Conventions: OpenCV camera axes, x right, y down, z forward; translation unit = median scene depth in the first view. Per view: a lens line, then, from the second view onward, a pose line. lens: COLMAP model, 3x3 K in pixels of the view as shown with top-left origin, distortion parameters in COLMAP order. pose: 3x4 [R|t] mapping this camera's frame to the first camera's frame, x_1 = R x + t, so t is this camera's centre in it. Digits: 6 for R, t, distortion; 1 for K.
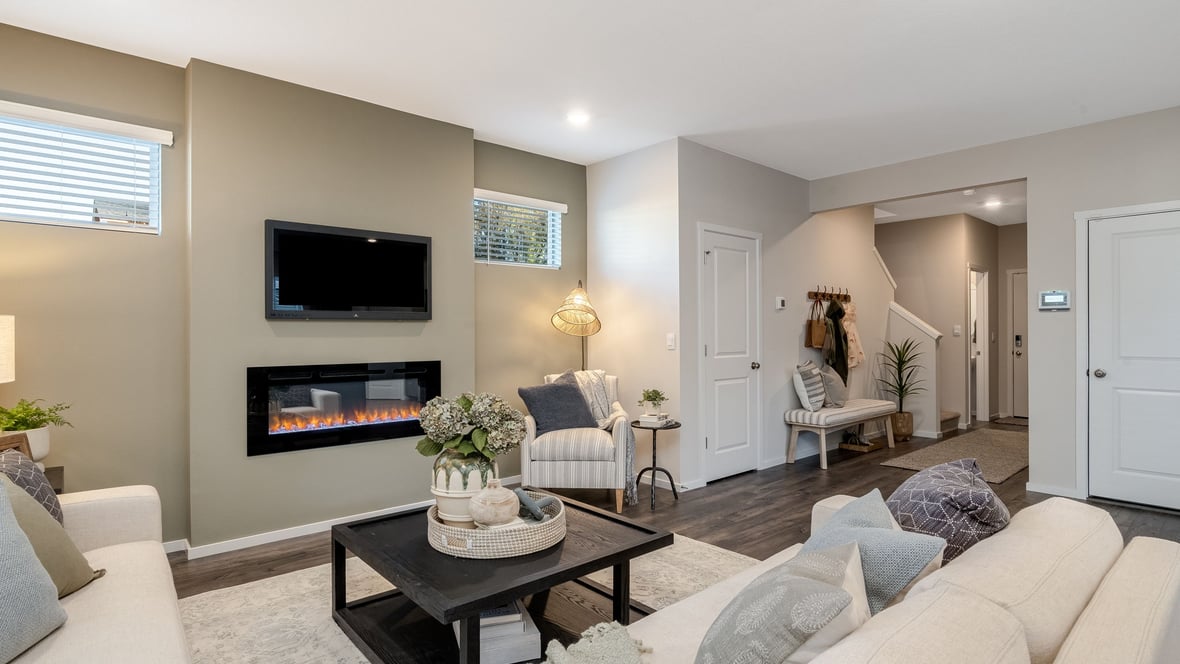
lens RADIAL K [[579.8, 0, 590.0], [0, 579.8, 332.0], [0, 0, 1]] dist [-0.001337, -0.000115]
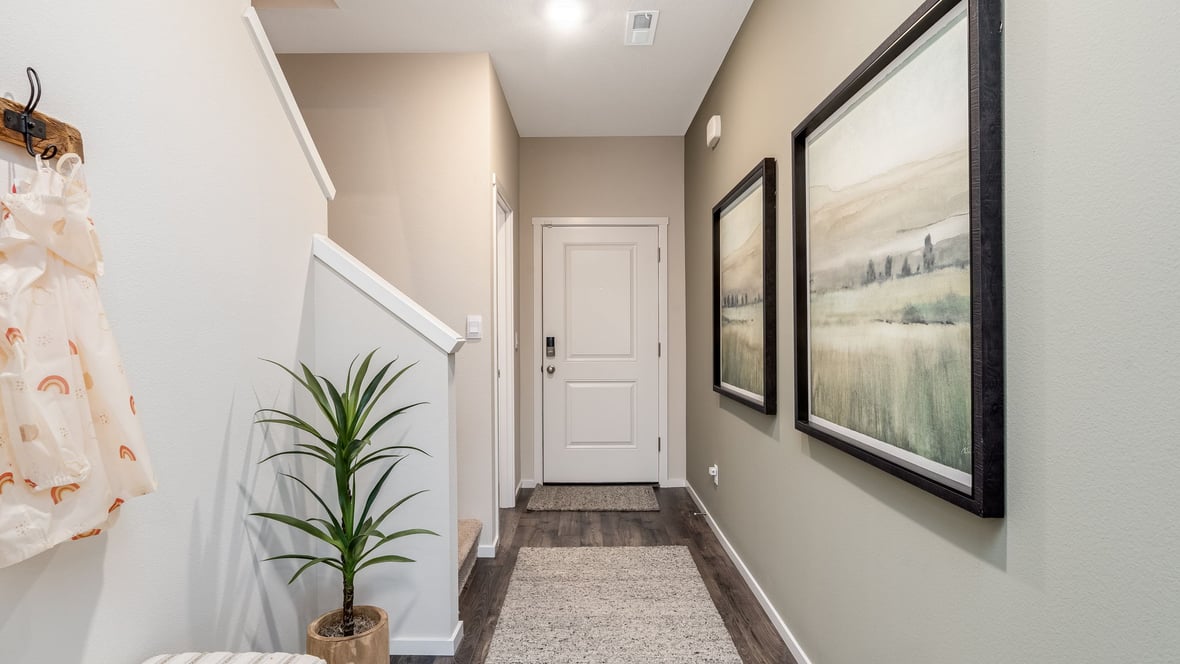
lens RADIAL K [[618.5, 0, 578.4], [0, 618.5, 325.2], [0, 0, 1]] dist [-0.000566, 0.000064]
pose [[0.669483, 0.002552, 0.742823, 0.377510], [0.008181, 0.999908, -0.010809, 0.001241], [-0.742782, 0.013313, 0.669401, 0.694592]]
